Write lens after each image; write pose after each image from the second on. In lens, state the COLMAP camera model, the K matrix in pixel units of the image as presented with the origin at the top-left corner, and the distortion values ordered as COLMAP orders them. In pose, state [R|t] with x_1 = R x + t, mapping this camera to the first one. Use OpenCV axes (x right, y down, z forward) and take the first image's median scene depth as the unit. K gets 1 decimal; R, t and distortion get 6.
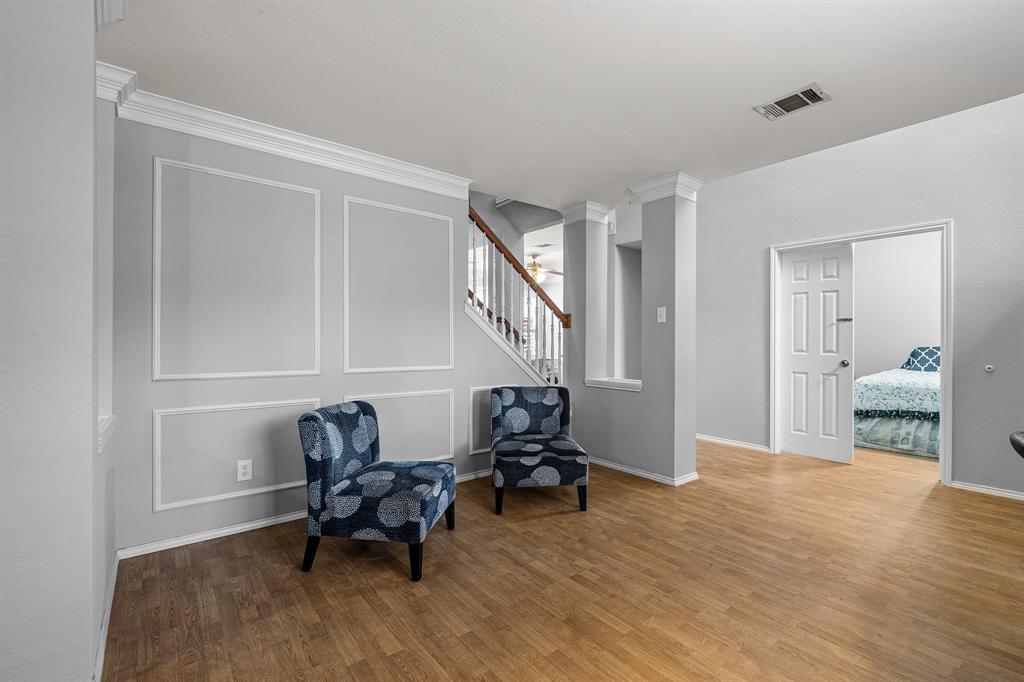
lens RADIAL K [[452.6, 0, 506.2], [0, 452.6, 341.0], [0, 0, 1]] dist [-0.003508, -0.002241]
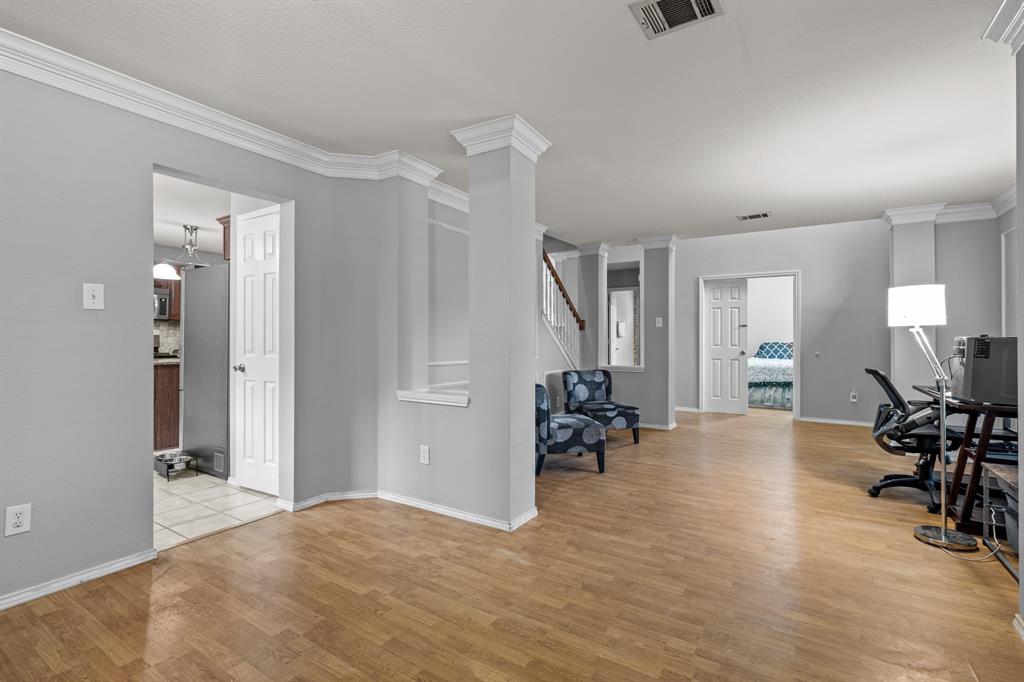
lens RADIAL K [[452.6, 0, 531.3], [0, 452.6, 339.5], [0, 0, 1]] dist [-0.003508, -0.002241]
pose [[0.946056, -0.002511, 0.323994, -0.597296], [0.002500, 0.999997, 0.000449, -0.000849], [-0.323994, 0.000385, 0.946059, -0.348499]]
